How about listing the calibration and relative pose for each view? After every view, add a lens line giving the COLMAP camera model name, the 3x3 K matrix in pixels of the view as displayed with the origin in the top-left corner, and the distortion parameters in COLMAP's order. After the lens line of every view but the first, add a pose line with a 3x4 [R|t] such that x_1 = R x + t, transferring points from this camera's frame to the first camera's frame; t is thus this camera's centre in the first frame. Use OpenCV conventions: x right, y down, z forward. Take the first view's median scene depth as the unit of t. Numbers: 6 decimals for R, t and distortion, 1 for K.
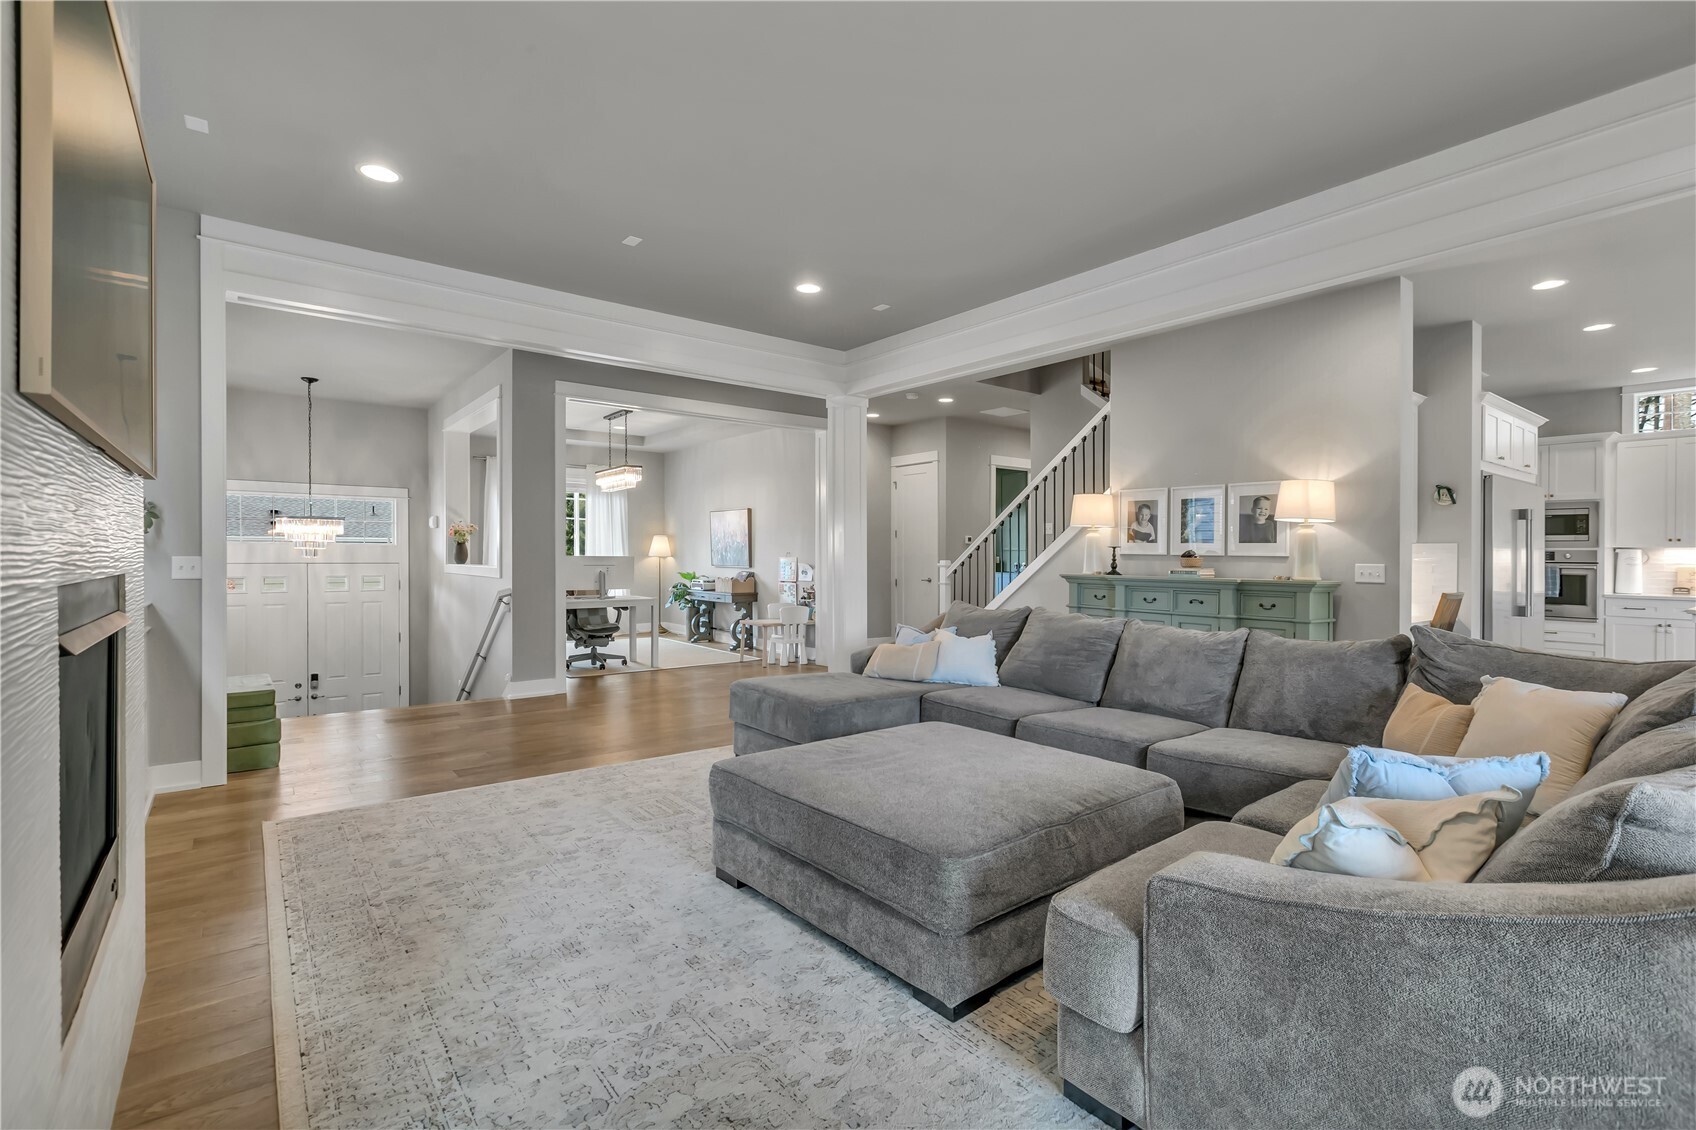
lens RADIAL K [[751.2, 0, 854.8], [0, 751.2, 558.7], [0, 0, 1]] dist [0.014268, -0.000110]
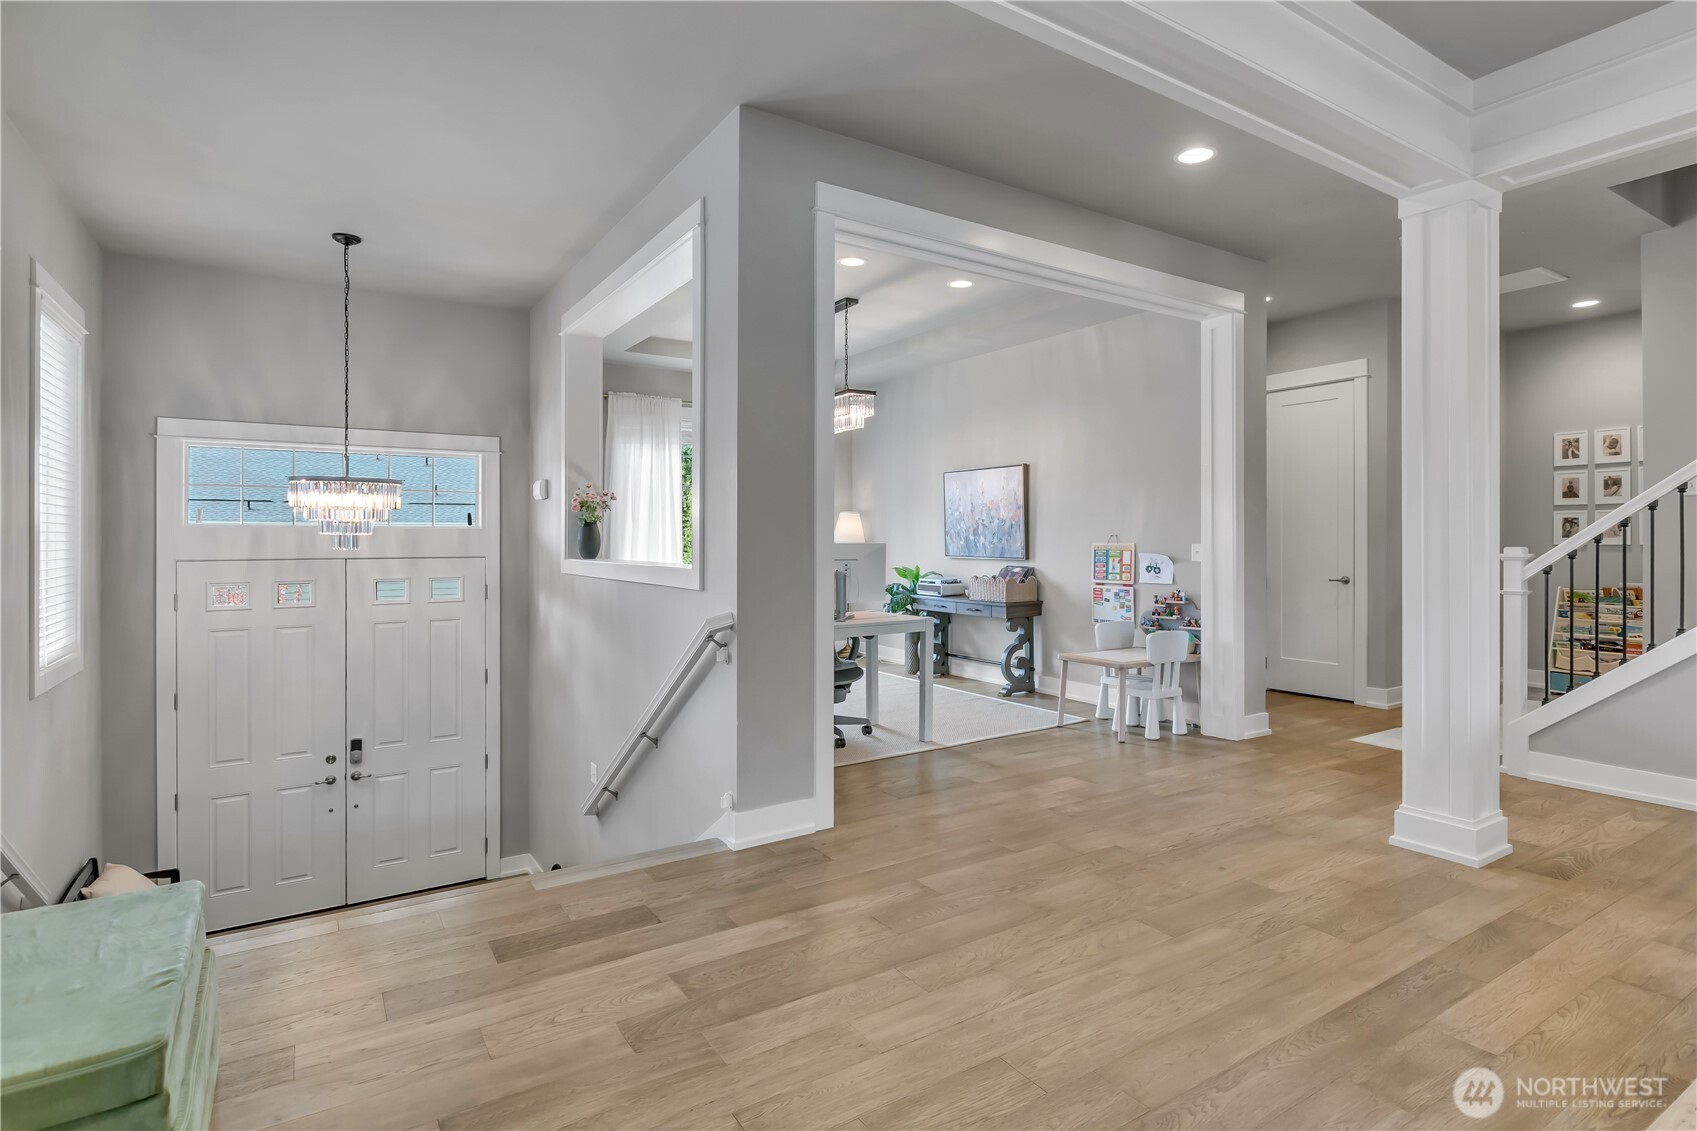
lens RADIAL K [[789.0, 0, 855.4], [0, 789.0, 530.0], [0, 0, 1]] dist [-0.000284, 0.000088]
pose [[0.997344, -0.008447, -0.072341, -0.251950], [0.007260, 0.999835, -0.016656, -0.003438], [0.072470, 0.016087, 0.997241, 0.373116]]
